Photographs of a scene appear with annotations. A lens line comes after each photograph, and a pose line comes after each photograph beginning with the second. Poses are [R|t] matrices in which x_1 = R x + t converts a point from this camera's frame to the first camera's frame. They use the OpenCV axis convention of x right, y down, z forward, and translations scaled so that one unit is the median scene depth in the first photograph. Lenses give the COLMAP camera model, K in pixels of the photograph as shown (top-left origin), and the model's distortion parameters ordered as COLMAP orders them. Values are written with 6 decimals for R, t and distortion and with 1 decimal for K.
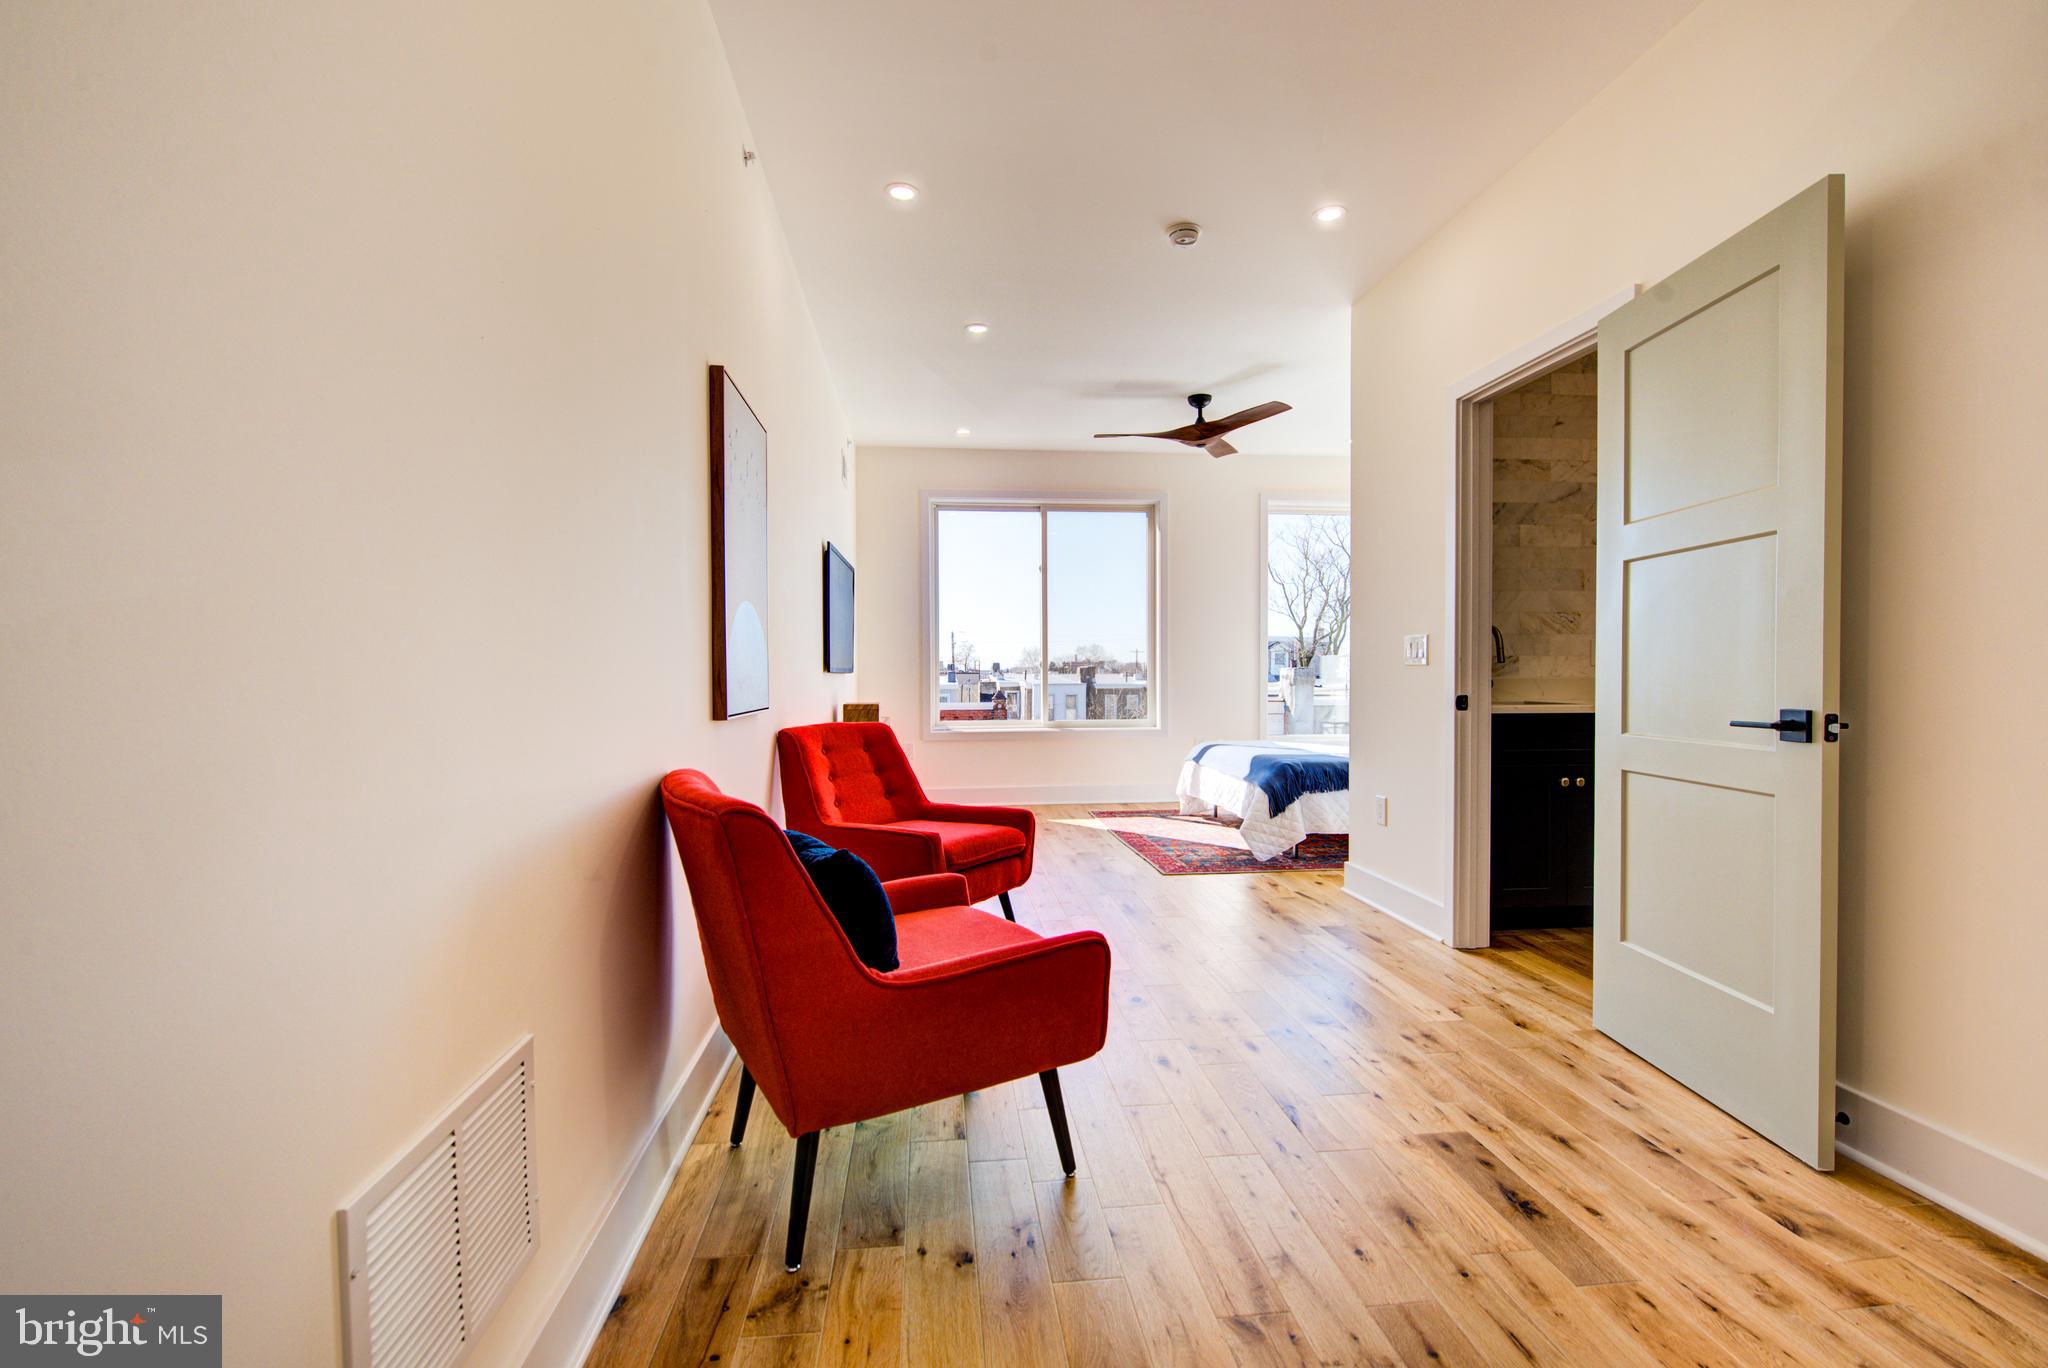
lens RADIAL K [[895.1, 0, 1024.0], [0, 895.1, 684.0], [0, 0, 1]] dist [-0.000039, 0.000000]
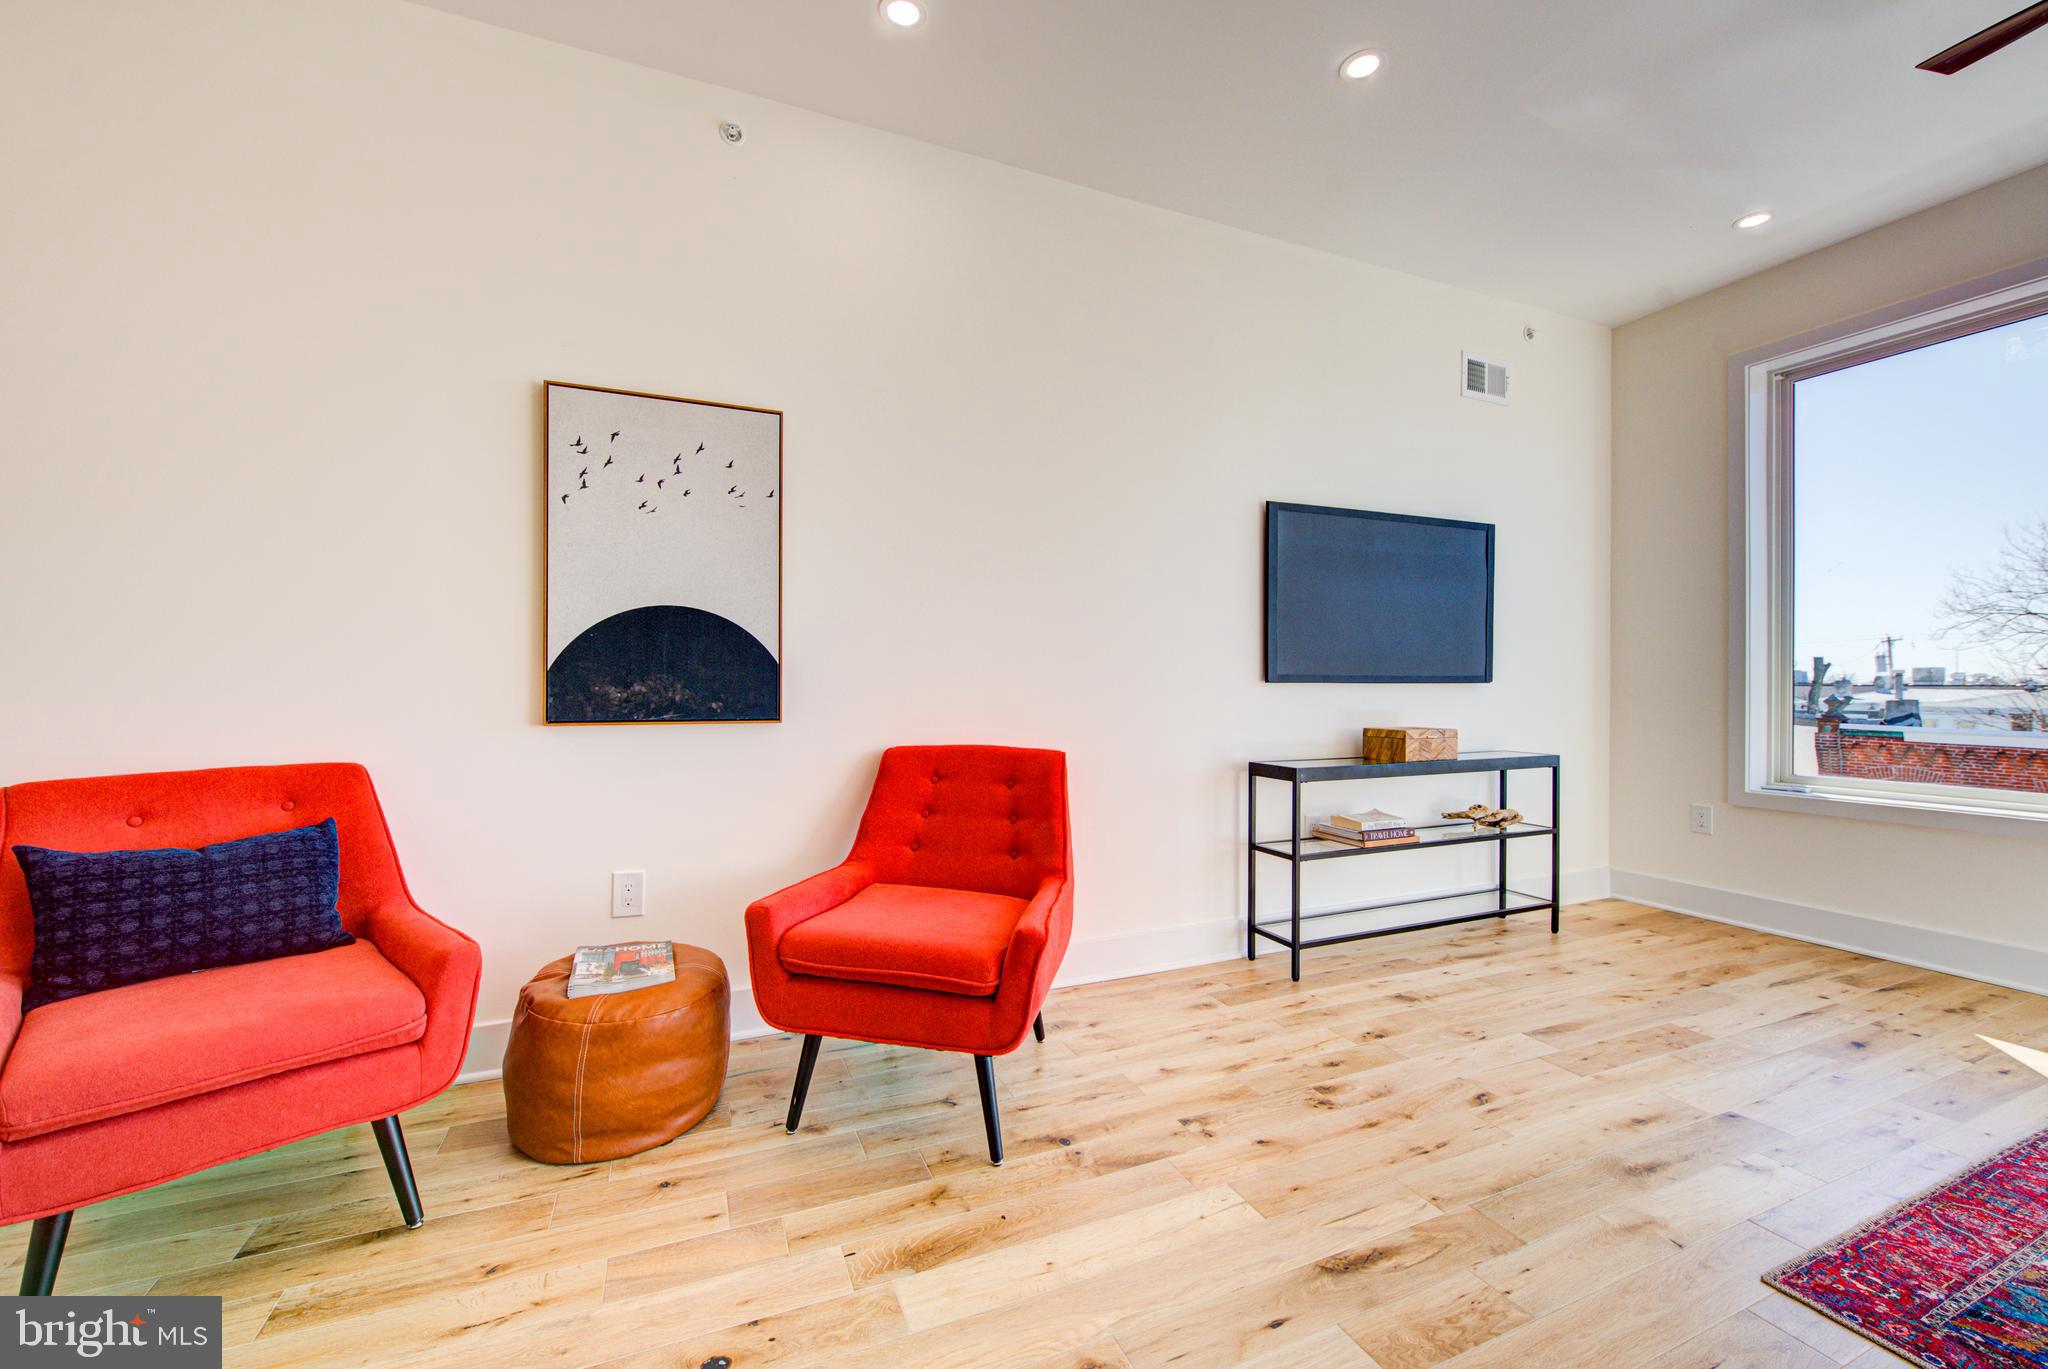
lens RADIAL K [[829.5, 0, 1024.0], [0, 829.5, 684.5], [0, 0, 1]] dist [0.001083, 0.000004]
pose [[0.298545, 0.009352, -0.954350, 0.195747], [-0.018199, 0.999826, 0.004104, -0.004924], [0.954222, 0.016143, 0.298663, 0.334776]]
